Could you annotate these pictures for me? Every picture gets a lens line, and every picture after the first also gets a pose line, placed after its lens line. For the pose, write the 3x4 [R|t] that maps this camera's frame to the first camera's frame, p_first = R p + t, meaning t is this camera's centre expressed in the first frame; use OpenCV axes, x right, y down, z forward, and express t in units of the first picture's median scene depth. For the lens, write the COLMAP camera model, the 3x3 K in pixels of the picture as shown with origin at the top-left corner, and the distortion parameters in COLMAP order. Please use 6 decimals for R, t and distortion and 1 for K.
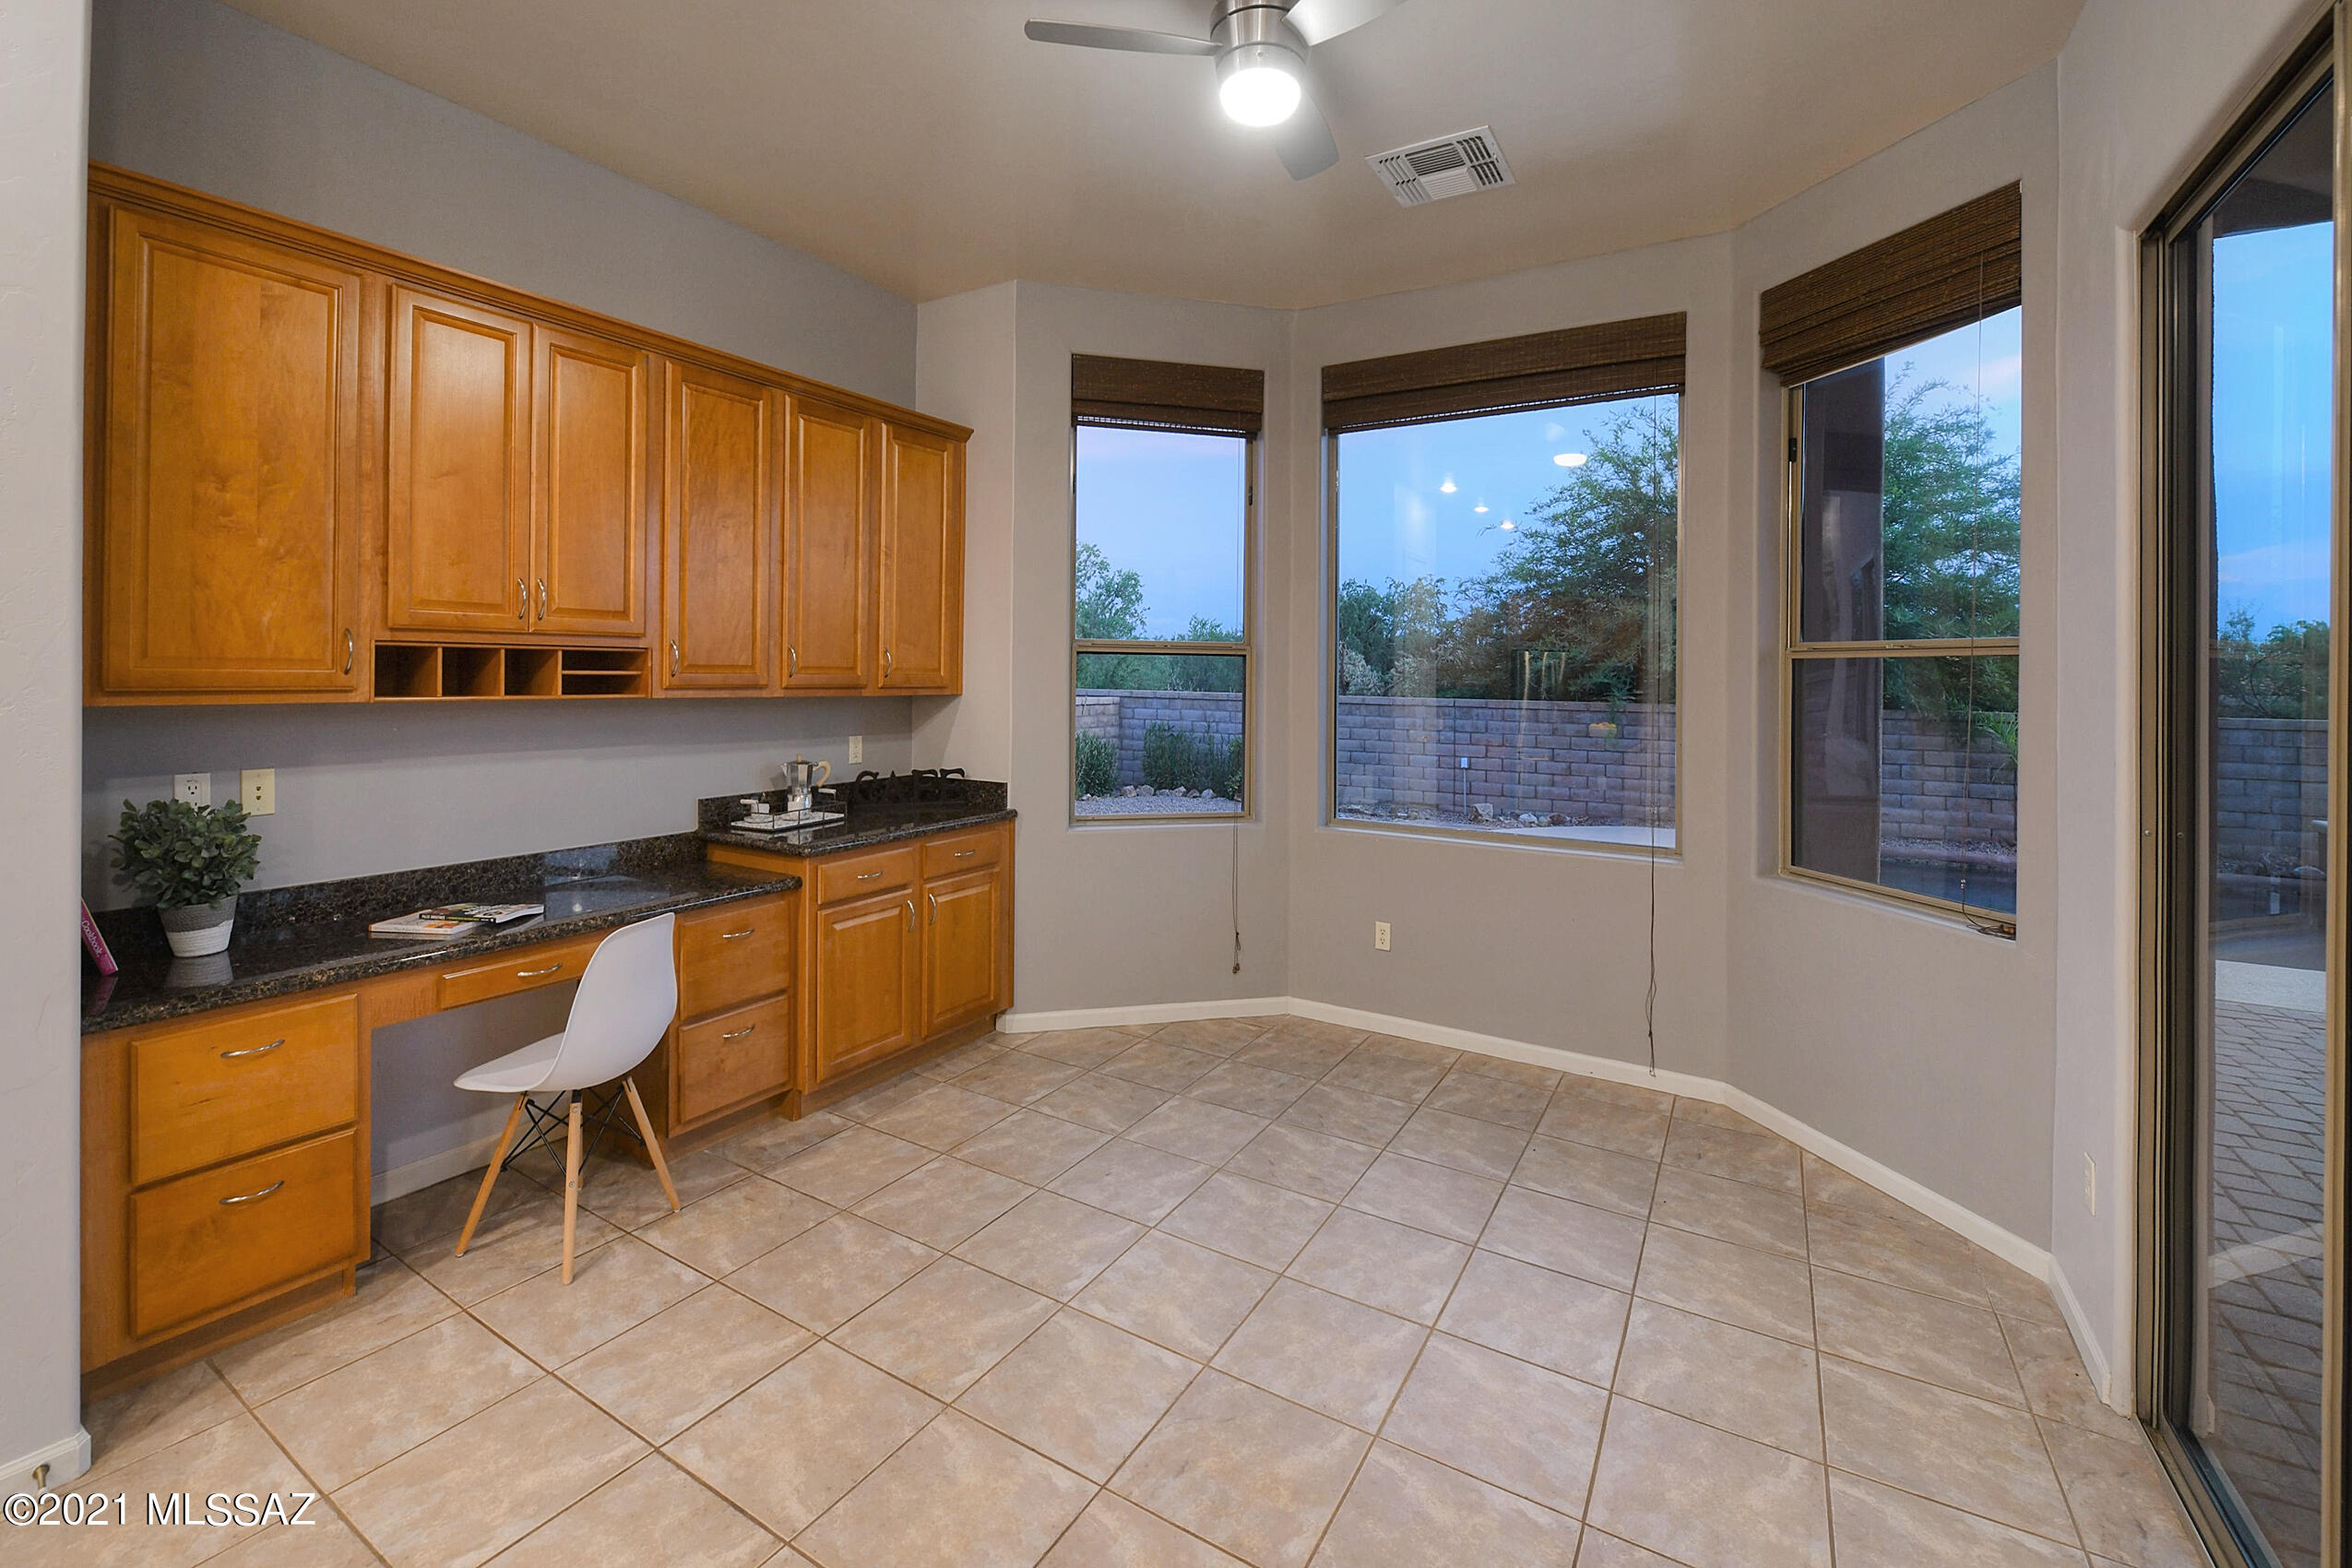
lens RADIAL K [[991.6, 0, 1208.8], [0, 991.6, 683.1], [0, 0, 1]] dist [-0.009937, -0.001403]
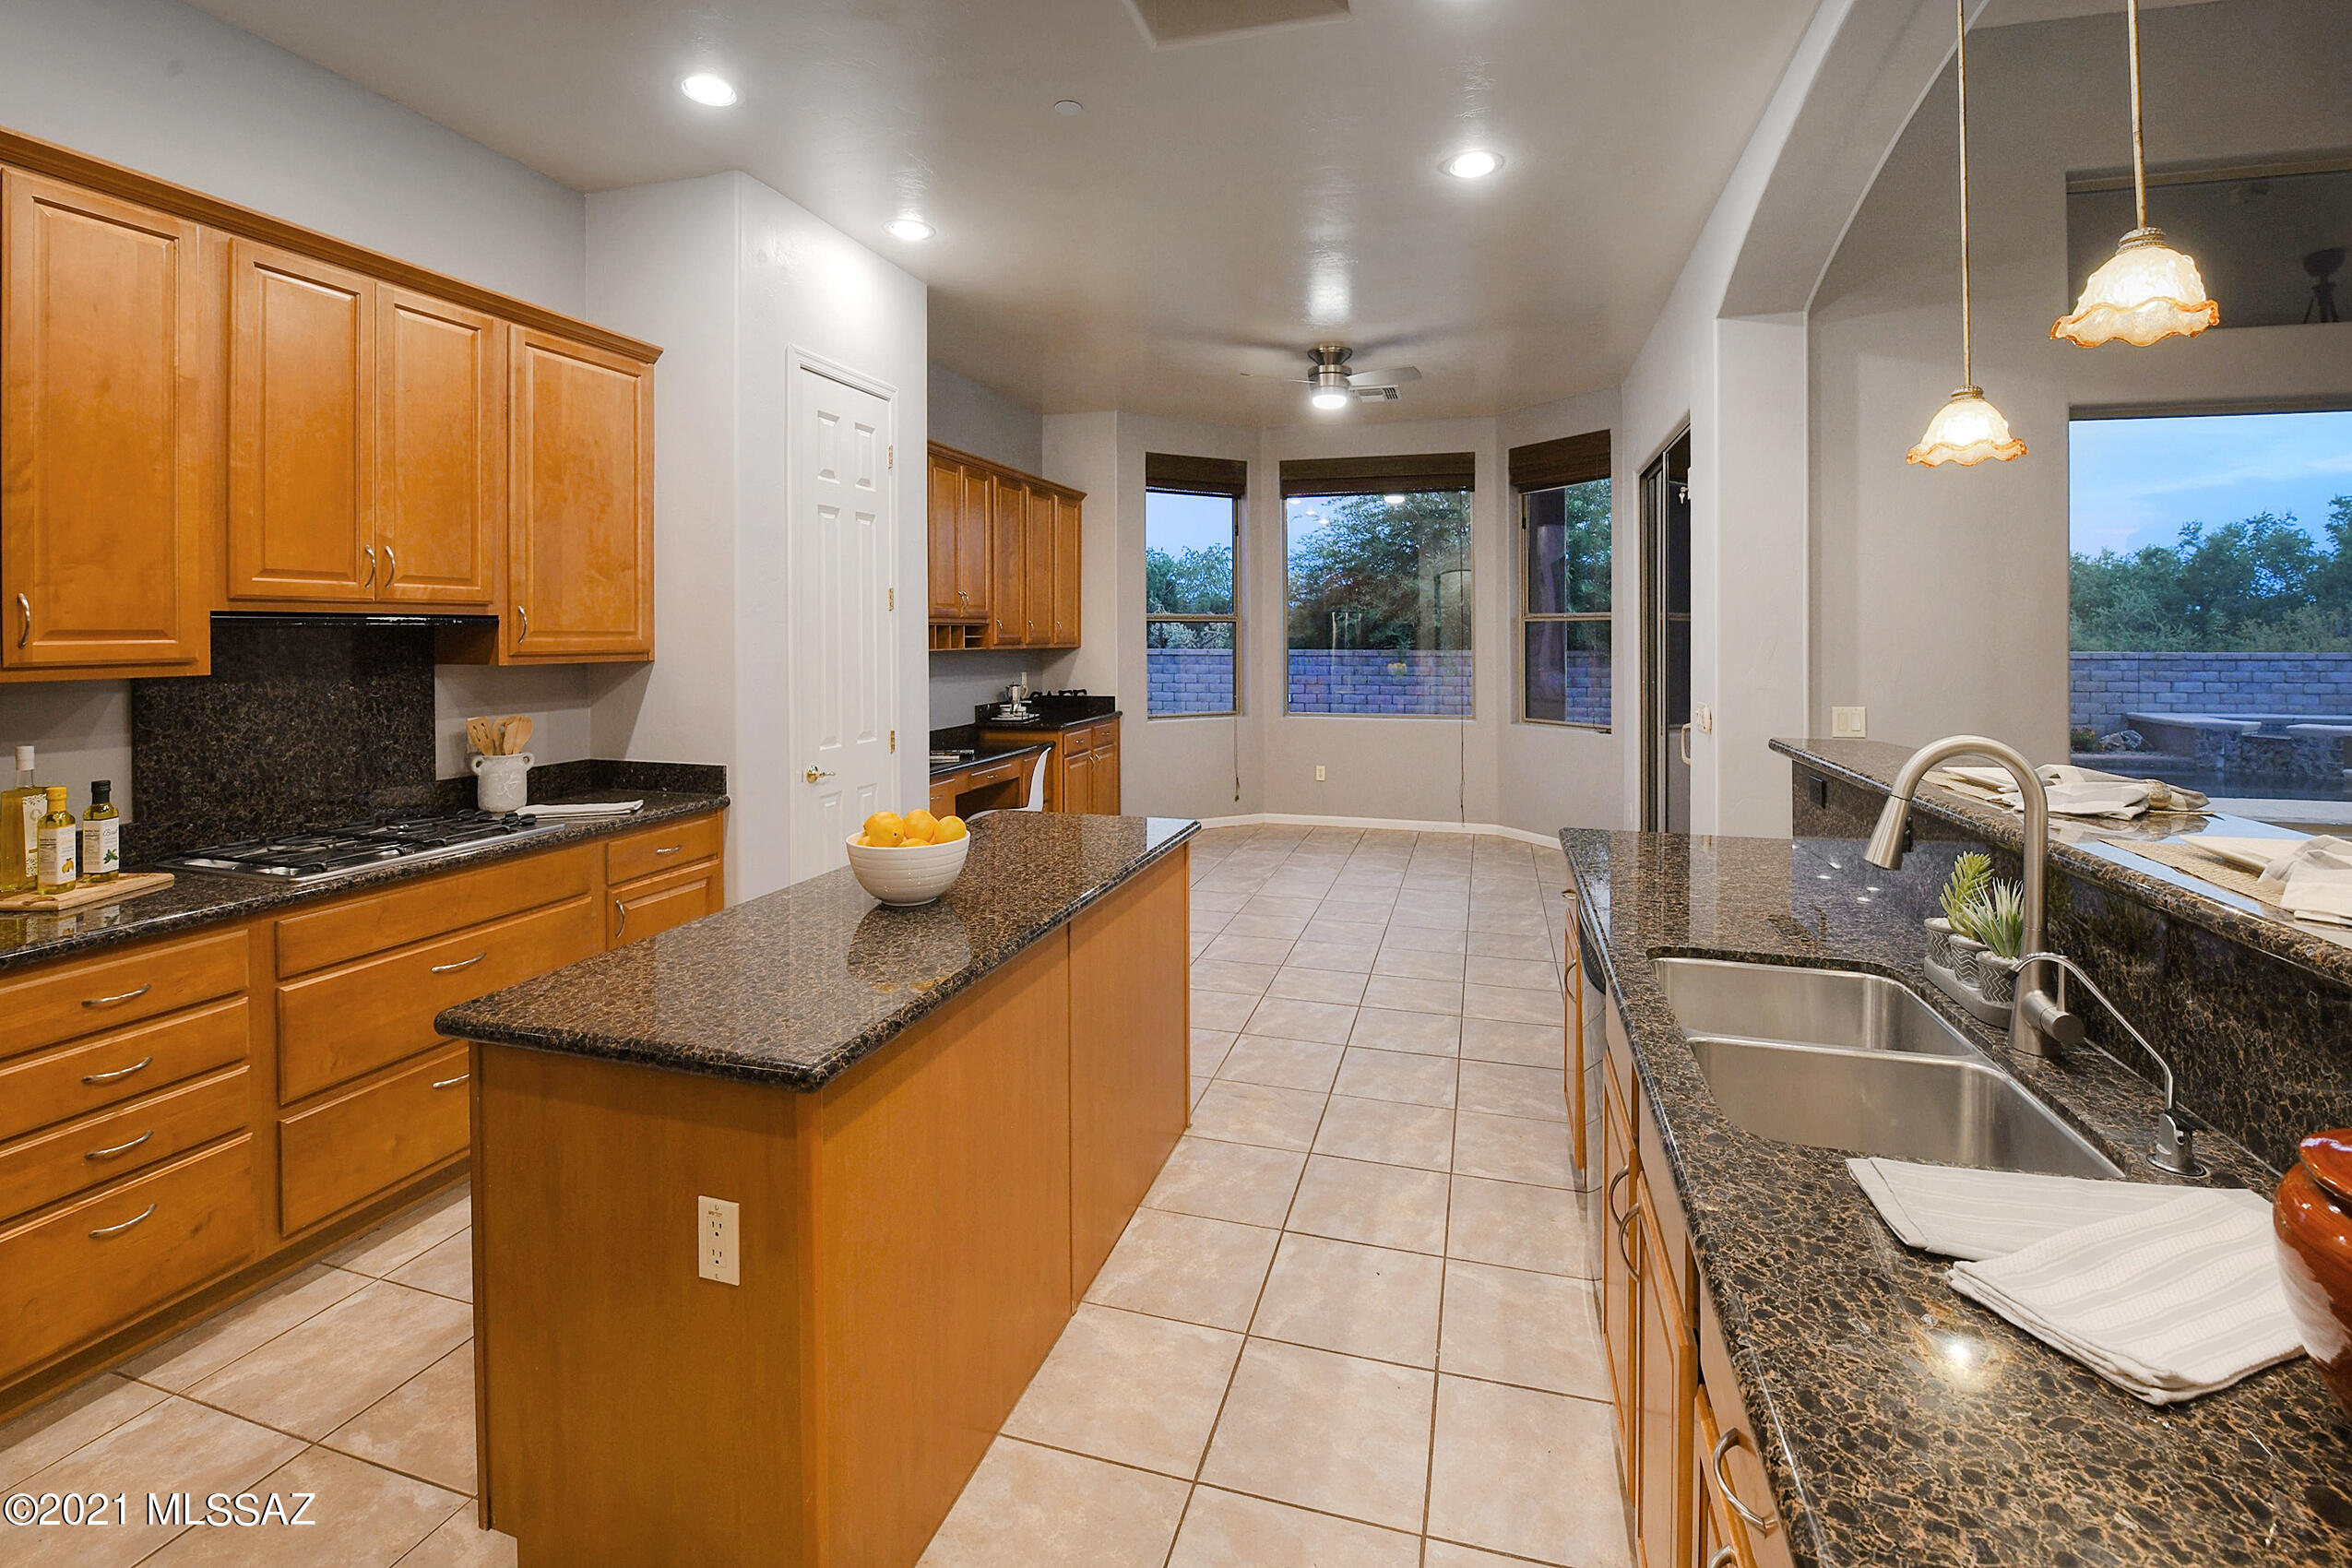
lens RADIAL K [[991.6, 0, 1161.7], [0, 991.6, 646.8], [0, 0, 1]] dist [-0.009937, -0.001403]
pose [[0.979735, -0.019079, 0.199389, -0.444919], [0.018026, 0.999812, 0.007100, 0.002104], [-0.199487, -0.003362, 0.979895, -0.693490]]
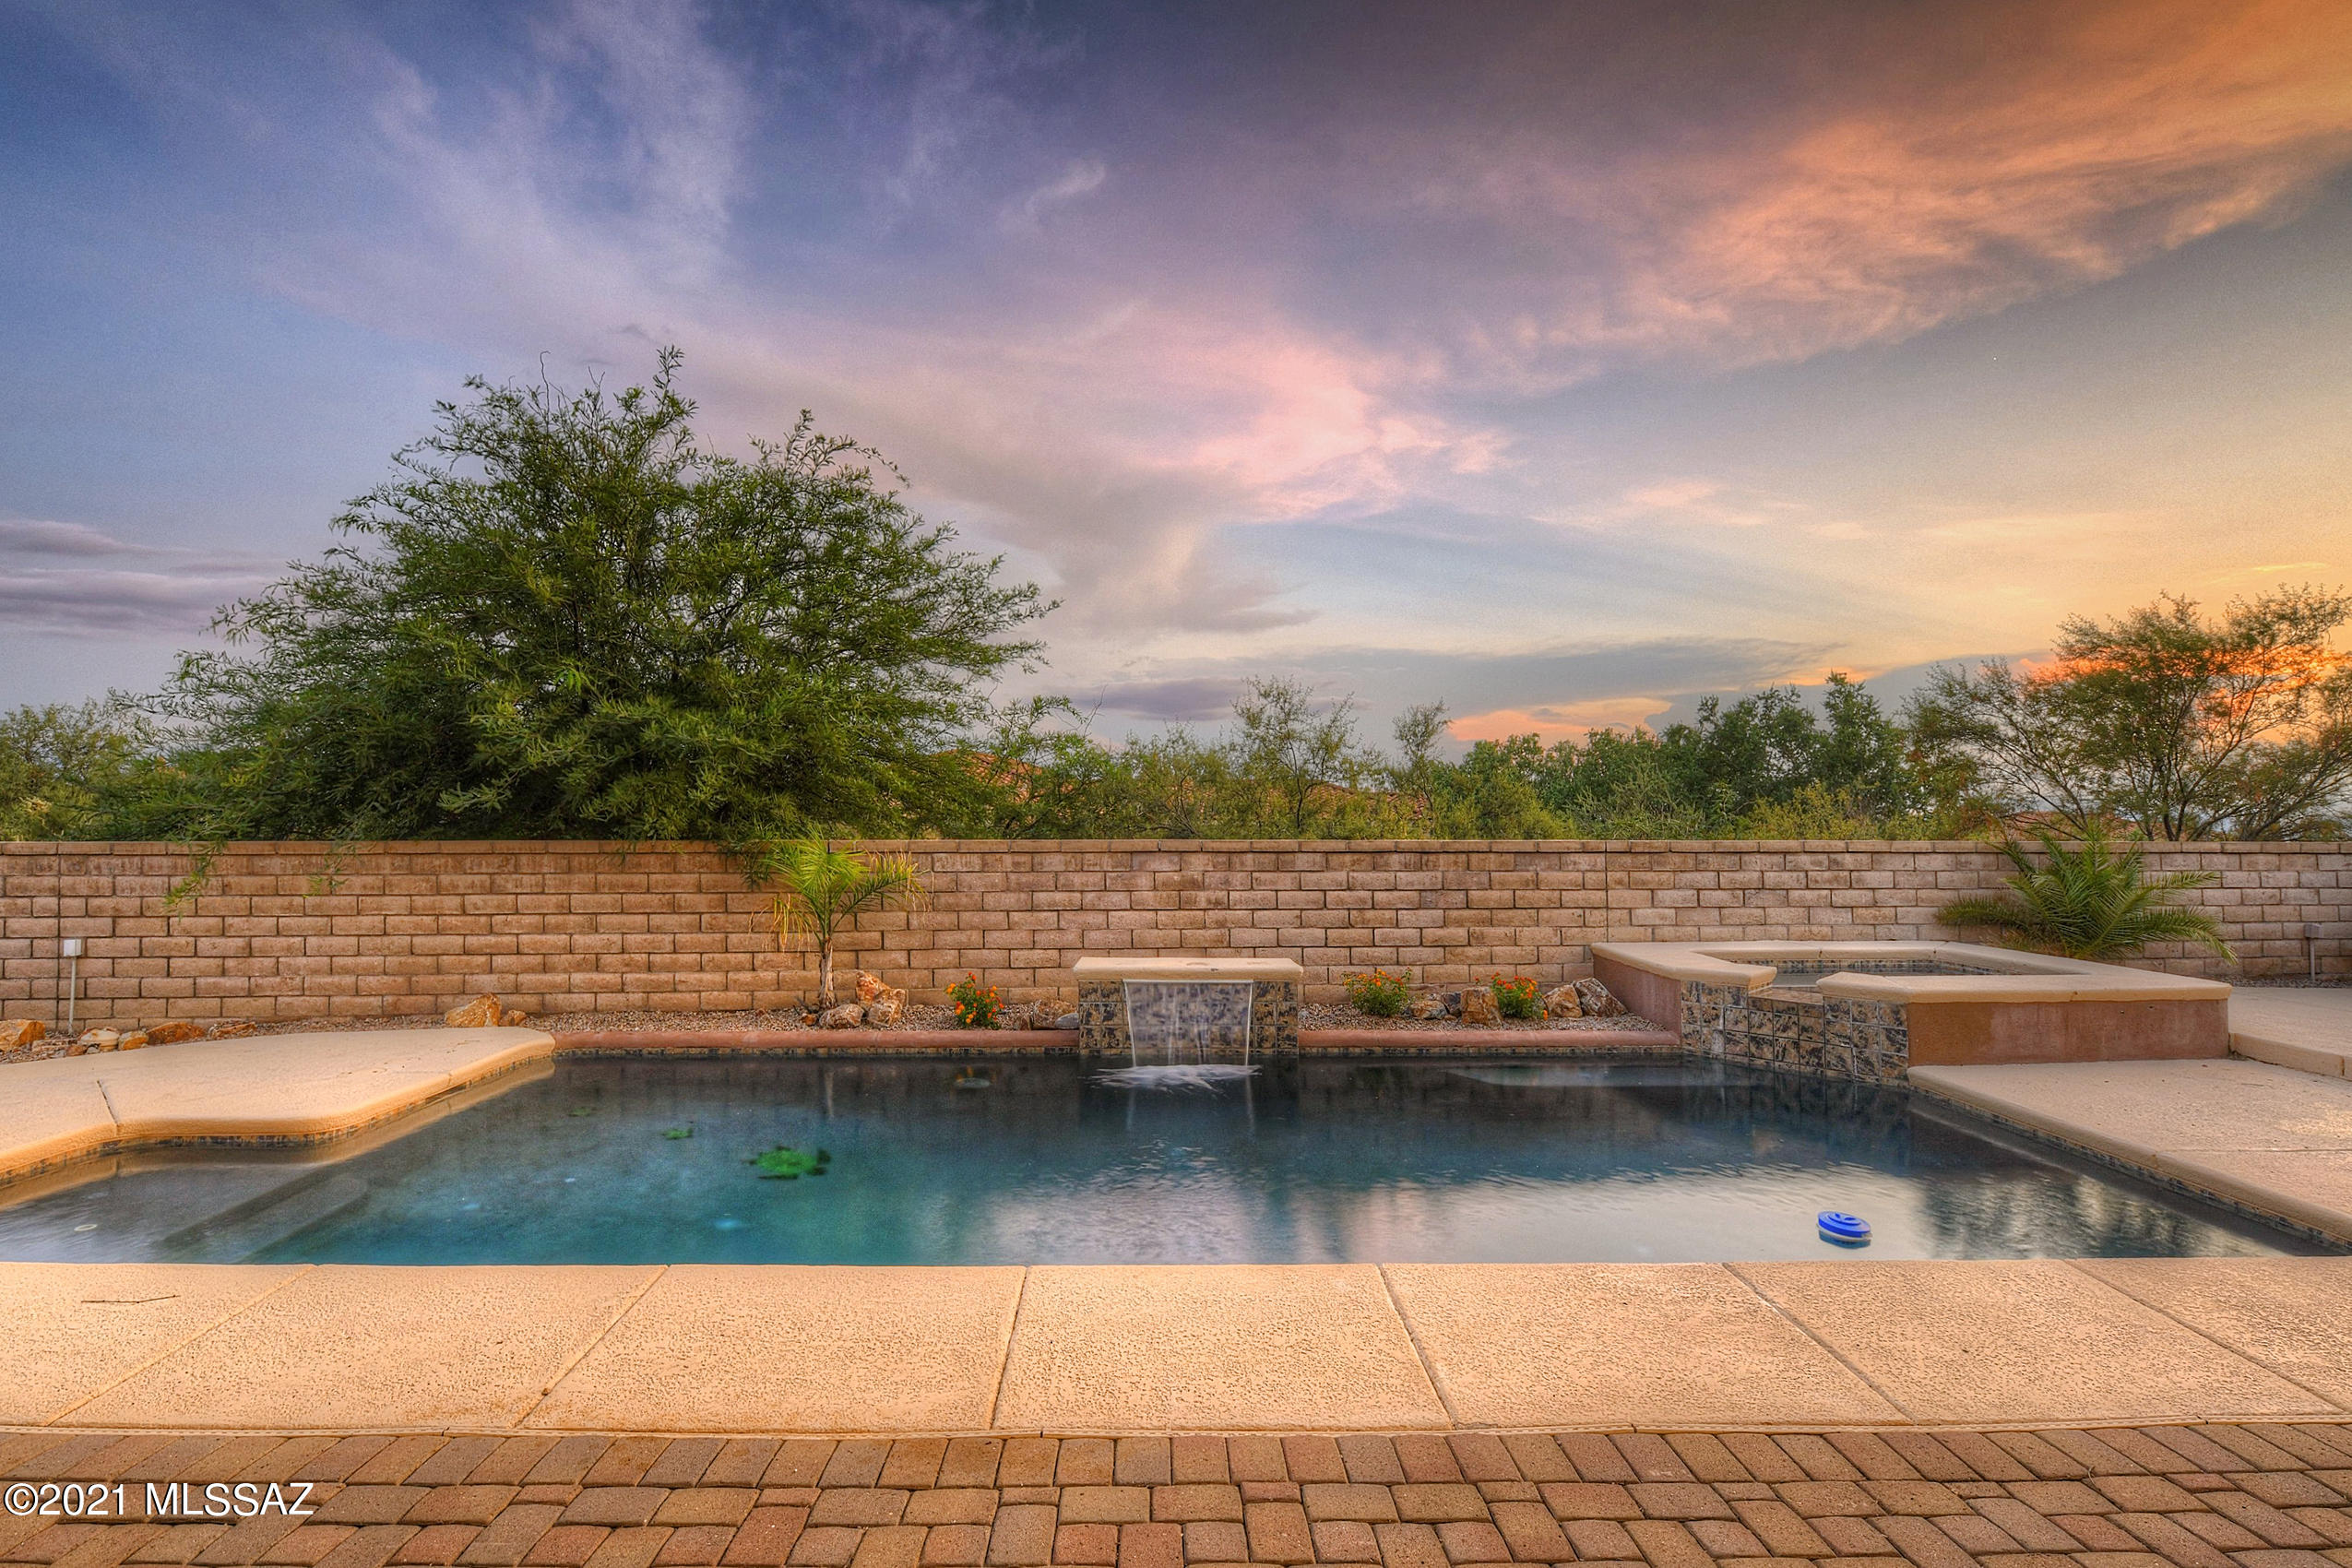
lens RADIAL K [[1110.7, 0, 1101.6], [0, 1110.7, 788.3], [0, 0, 1]] dist [0.013574, -0.002121]
pose [[0.875649, -0.002696, 0.482941, 1.196785], [0.018814, 0.999416, -0.028533, 0.038769], [-0.482582, 0.034071, 0.875188, 0.257658]]
